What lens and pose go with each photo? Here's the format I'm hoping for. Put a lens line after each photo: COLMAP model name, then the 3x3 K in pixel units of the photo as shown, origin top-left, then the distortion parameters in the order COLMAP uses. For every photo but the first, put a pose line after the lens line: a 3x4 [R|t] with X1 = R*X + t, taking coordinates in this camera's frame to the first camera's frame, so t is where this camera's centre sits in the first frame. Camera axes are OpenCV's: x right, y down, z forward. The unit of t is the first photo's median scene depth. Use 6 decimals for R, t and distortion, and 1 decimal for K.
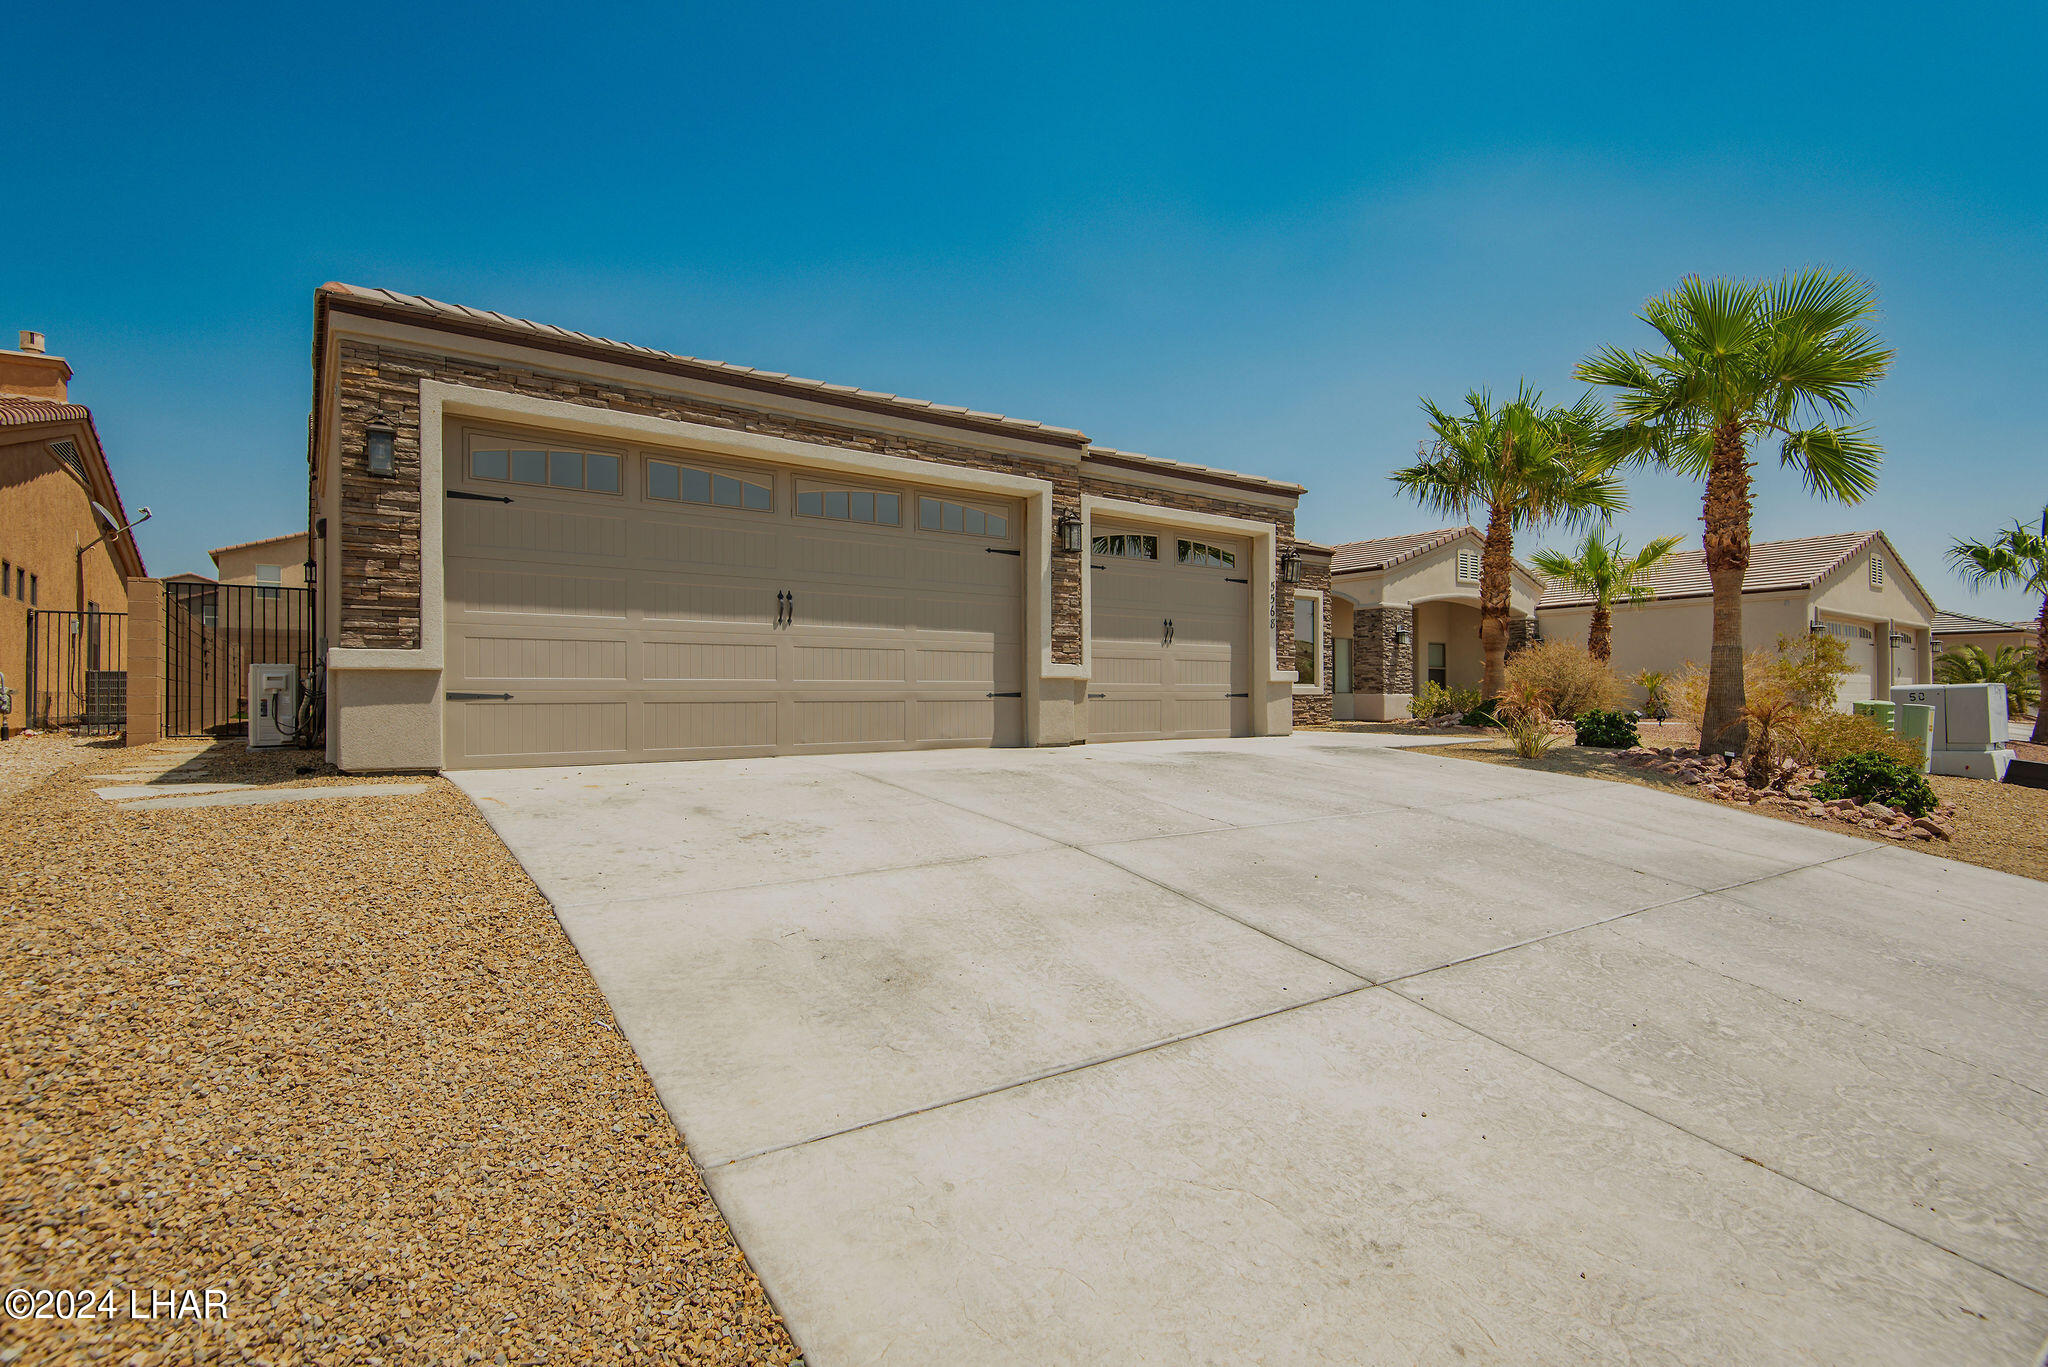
lens RADIAL K [[975.8, 0, 1011.1], [0, 975.8, 688.9], [0, 0, 1]] dist [0.020724, 0.000247]
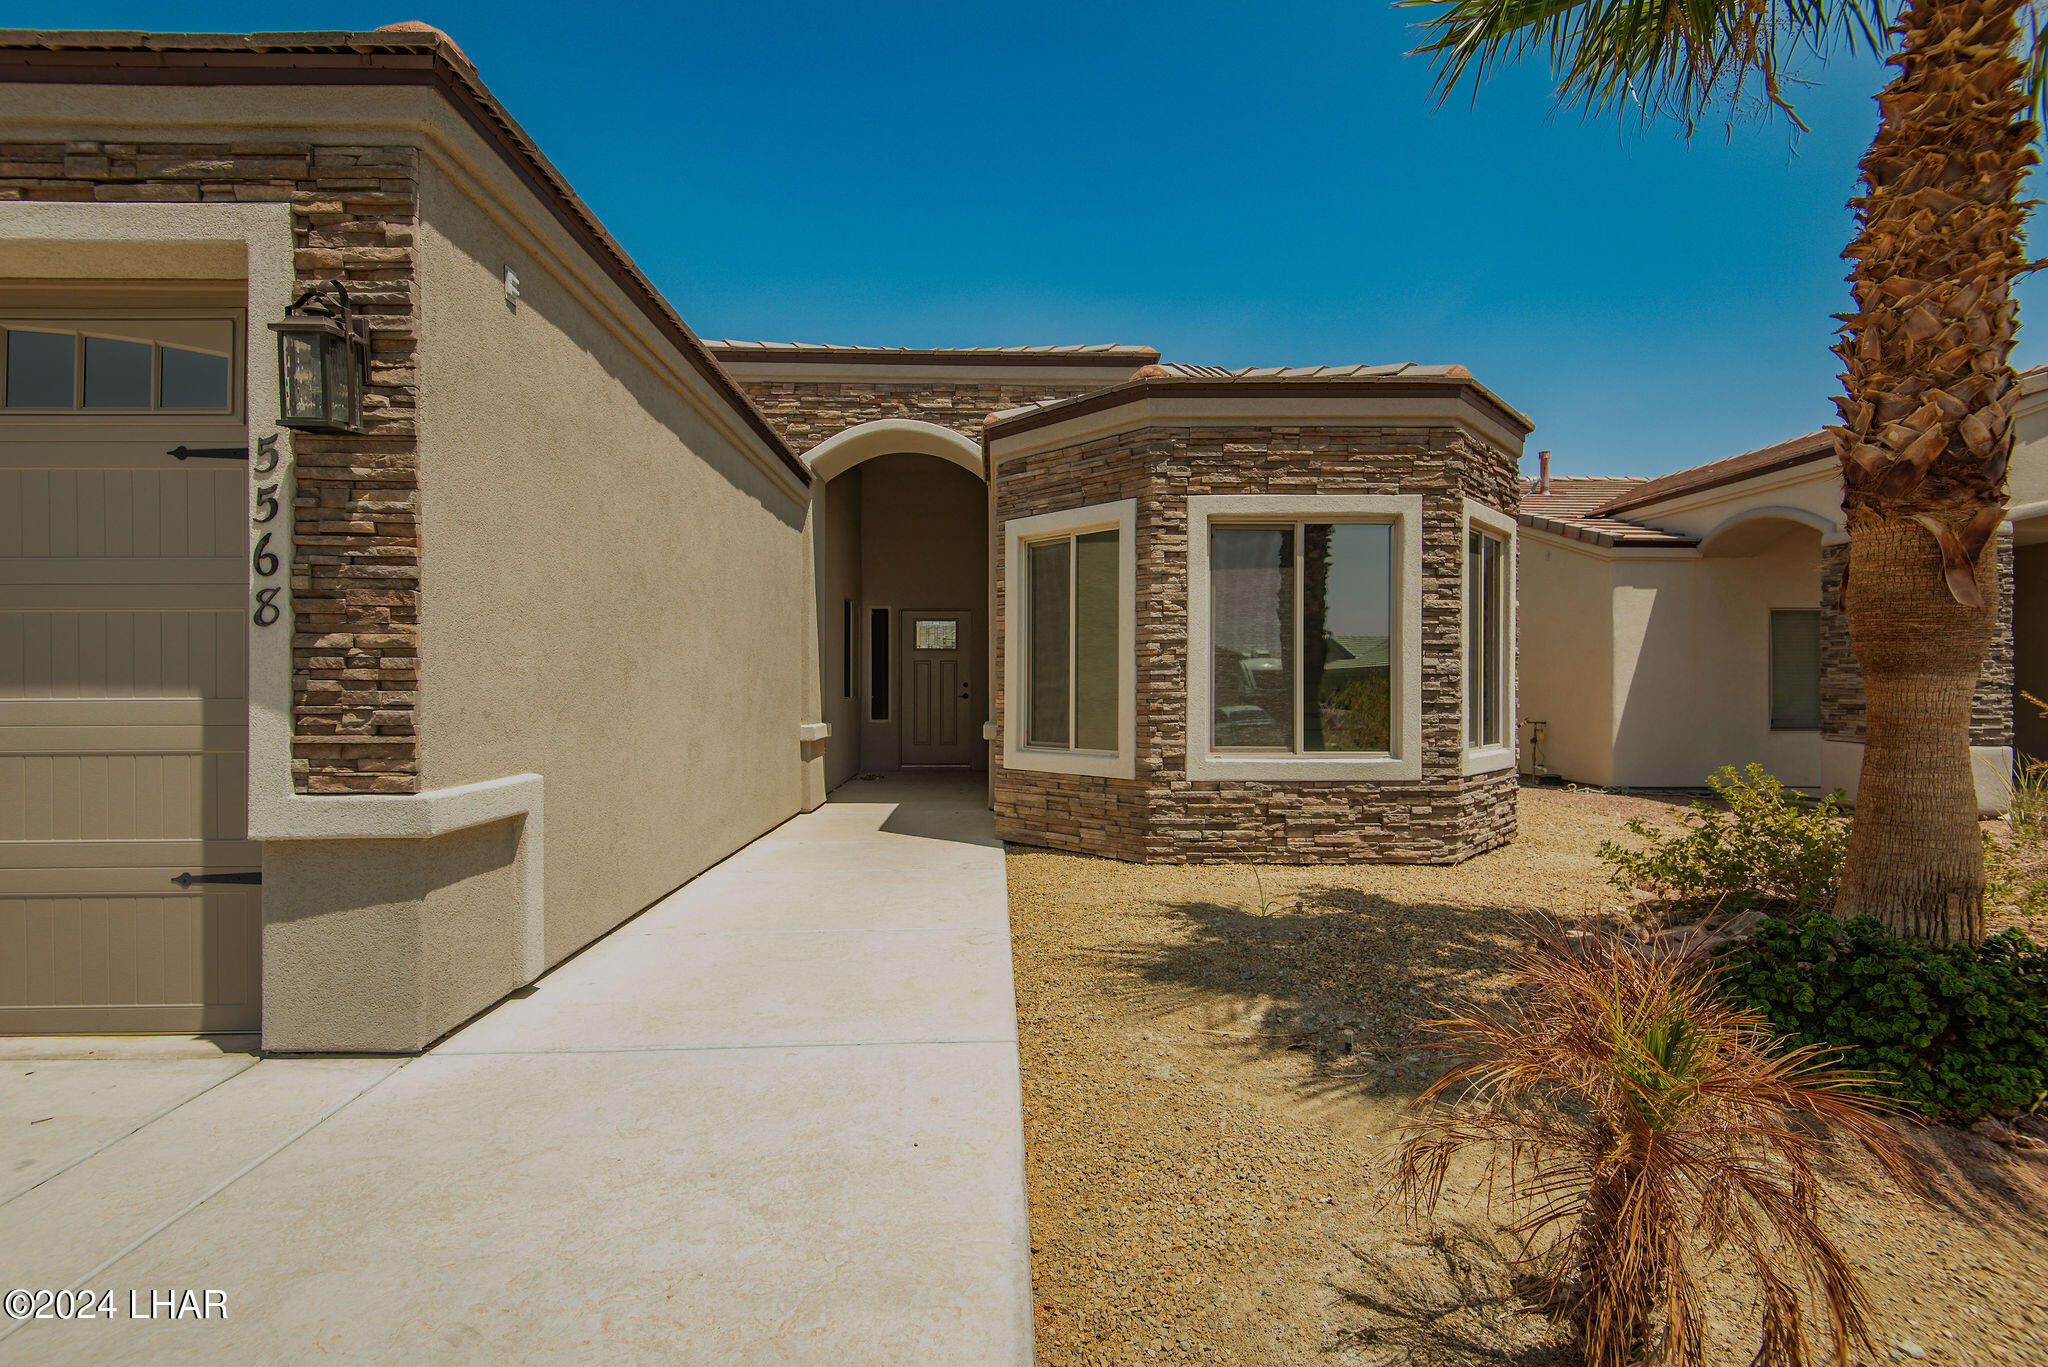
lens RADIAL K [[924.8, 0, 1024.0], [0, 924.8, 686.0], [0, 0, 1]] dist [0.019284, -0.010015]
pose [[0.835671, 0.000038, -0.549230, 0.689209], [0.005245, 0.999954, 0.008049, -0.058679], [0.549205, -0.009607, 0.835632, 1.123523]]
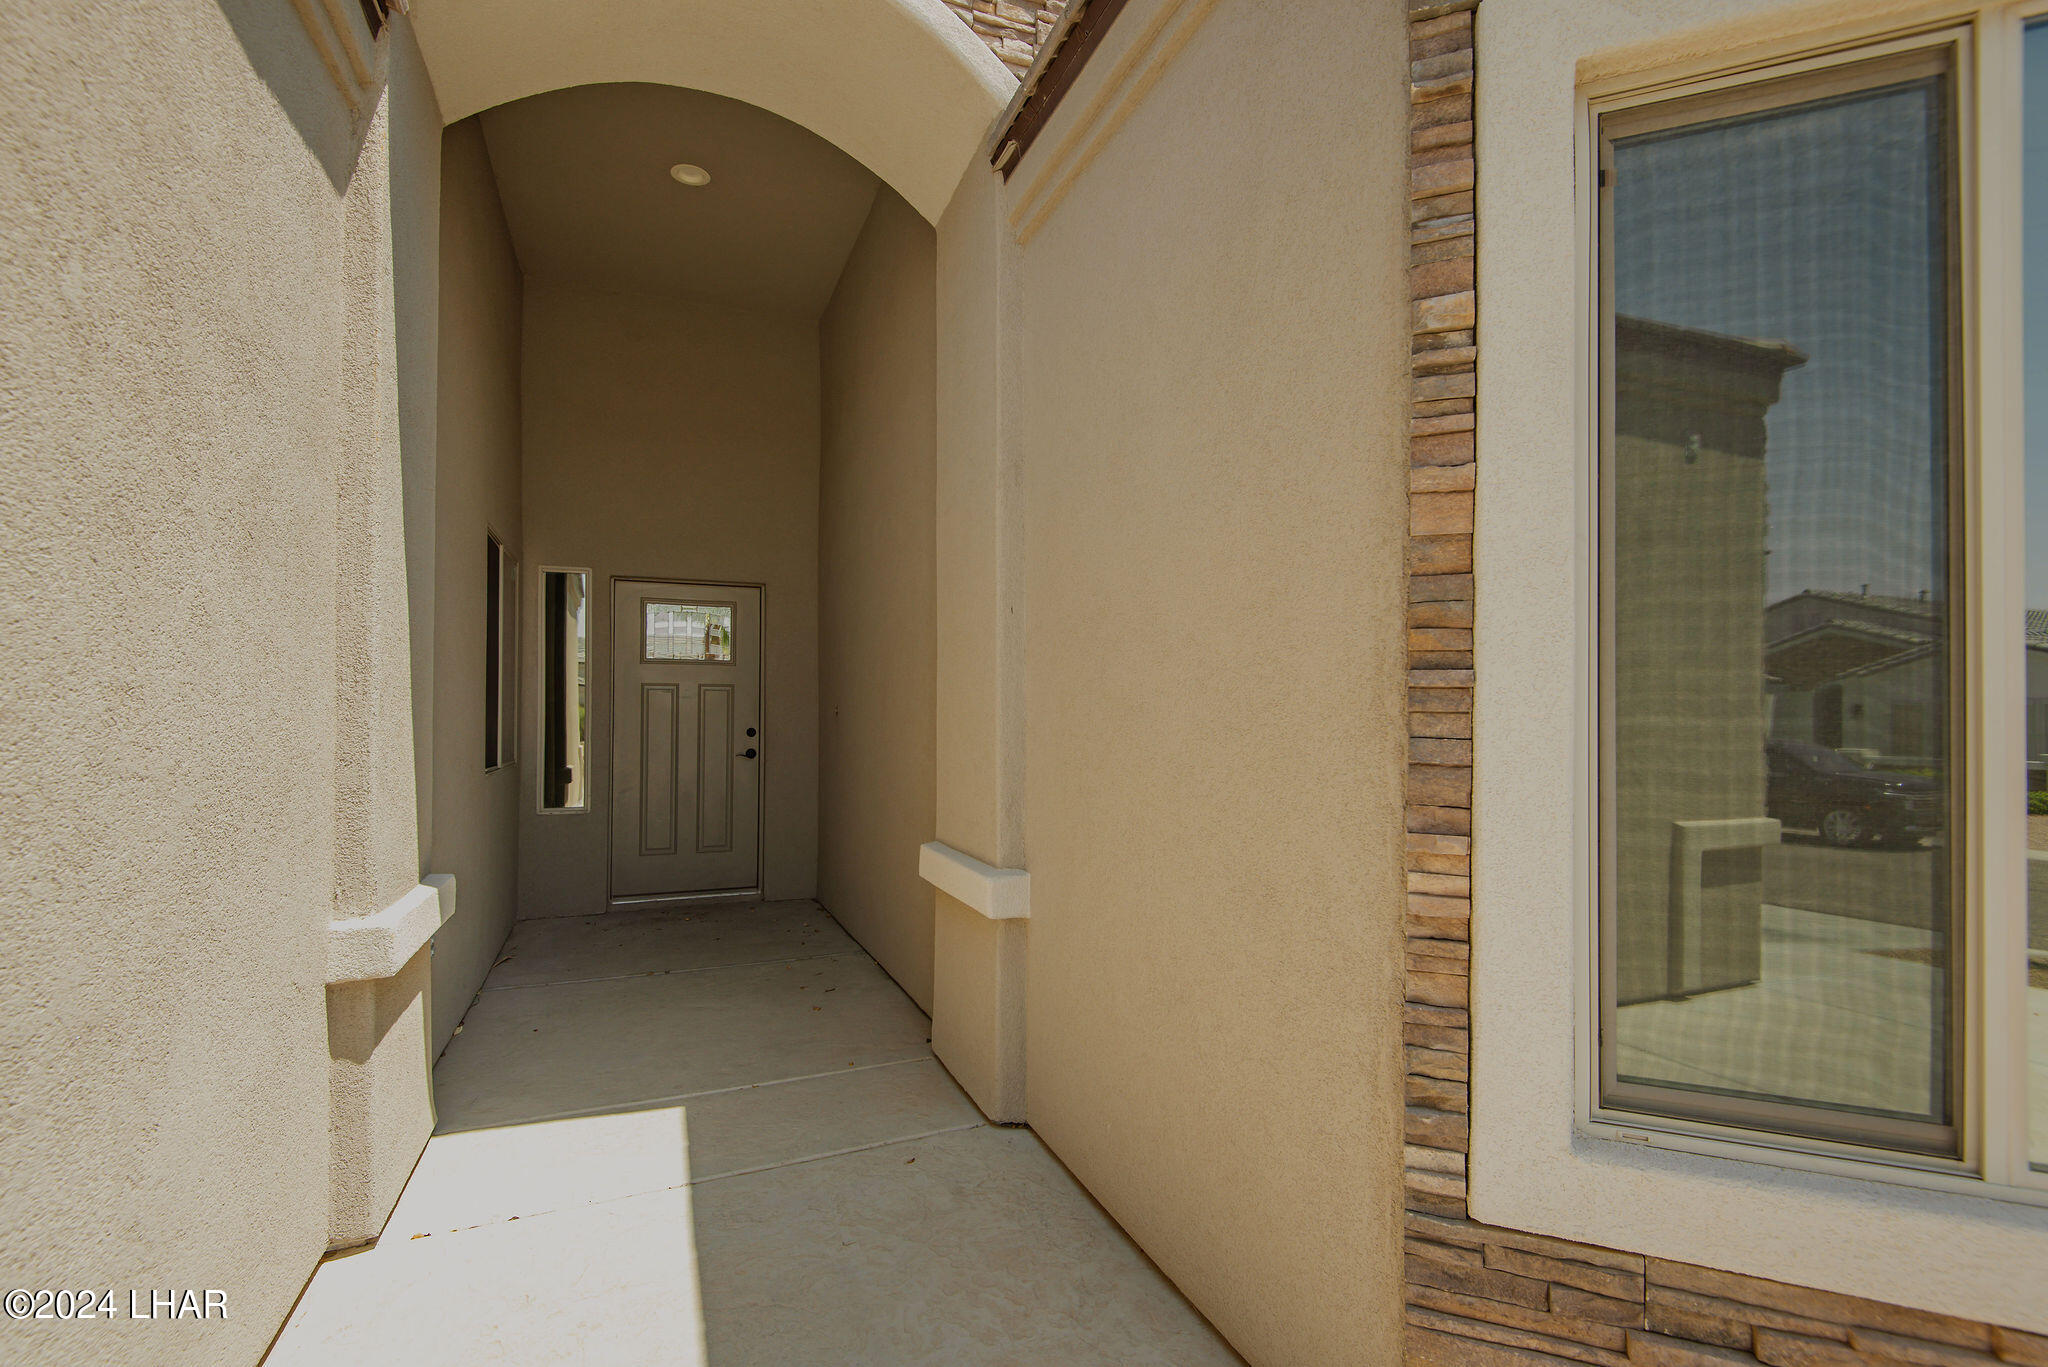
lens RADIAL K [[924.8, 0, 1015.6], [0, 924.8, 691.3], [0, 0, 1]] dist [0.019284, -0.010015]
pose [[0.975382, -0.003577, -0.220493, 0.245305], [0.000806, 0.999920, -0.012653, -0.070518], [0.220520, 0.012163, 0.975307, 1.553862]]
